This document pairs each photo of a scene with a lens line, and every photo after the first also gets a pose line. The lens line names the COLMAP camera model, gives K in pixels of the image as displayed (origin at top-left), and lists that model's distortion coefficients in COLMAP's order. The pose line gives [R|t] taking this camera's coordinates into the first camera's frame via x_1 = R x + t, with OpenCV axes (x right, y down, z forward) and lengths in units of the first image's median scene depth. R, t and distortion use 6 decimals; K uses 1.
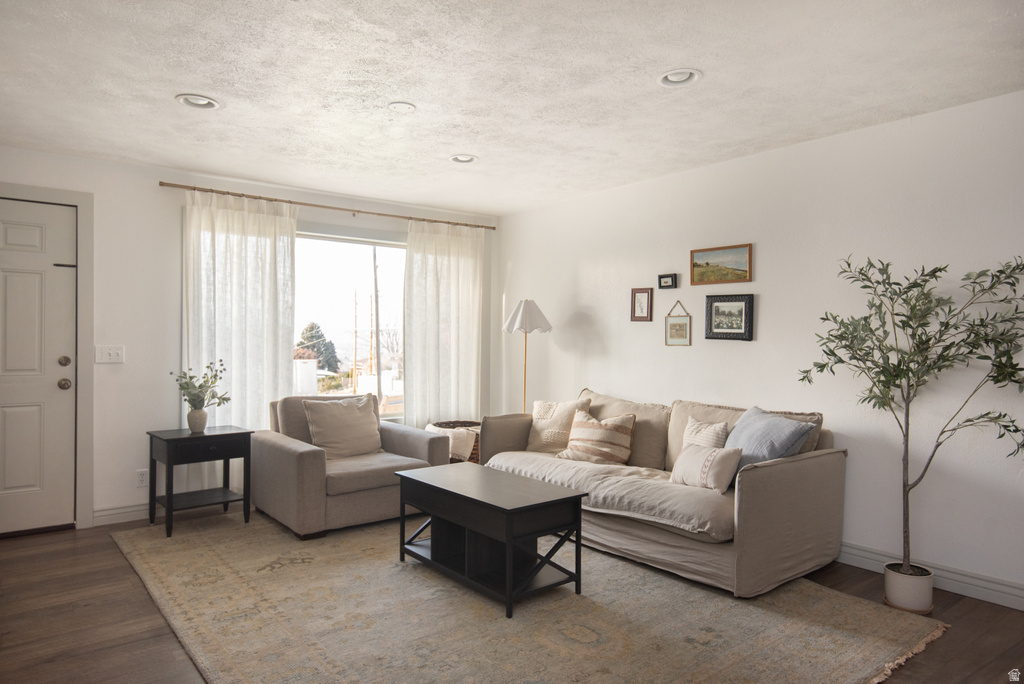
lens RADIAL K [[654.2, 0, 499.8], [0, 654.2, 340.6], [0, 0, 1]] dist [0.051581, -0.039834]
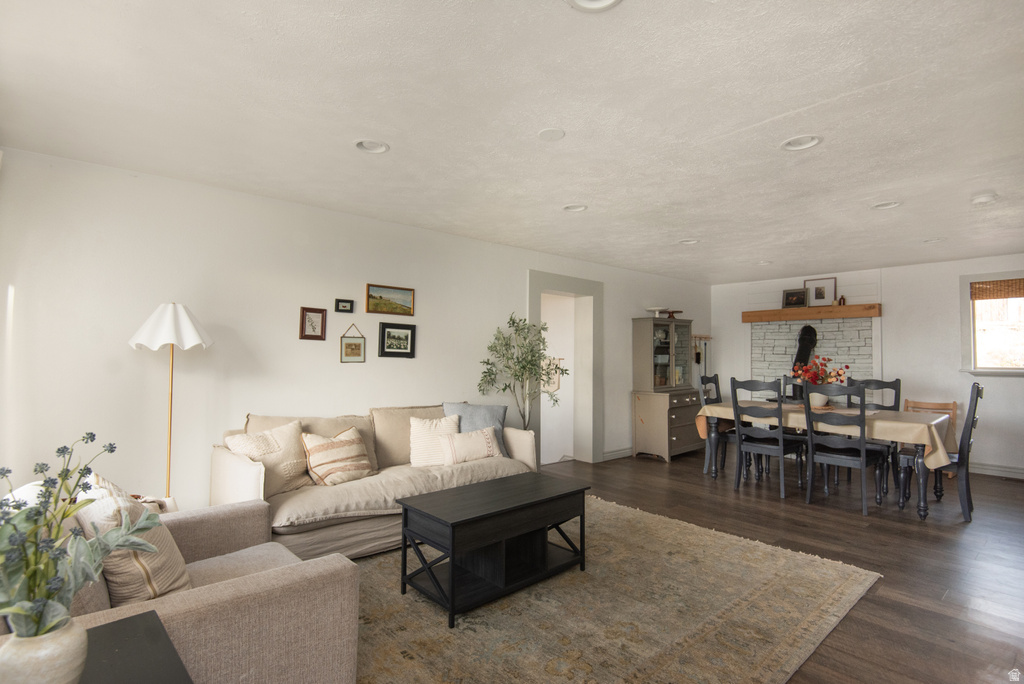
lens RADIAL K [[508.5, 0, 512.0], [0, 508.5, 342.0], [0, 0, 1]] dist [0.001455, -0.000229]
pose [[-0.064856, 0.025190, 0.997577, -0.686404], [0.002468, 0.999682, -0.025082, -0.005915], [-0.997892, 0.000835, -0.064897, 0.830431]]
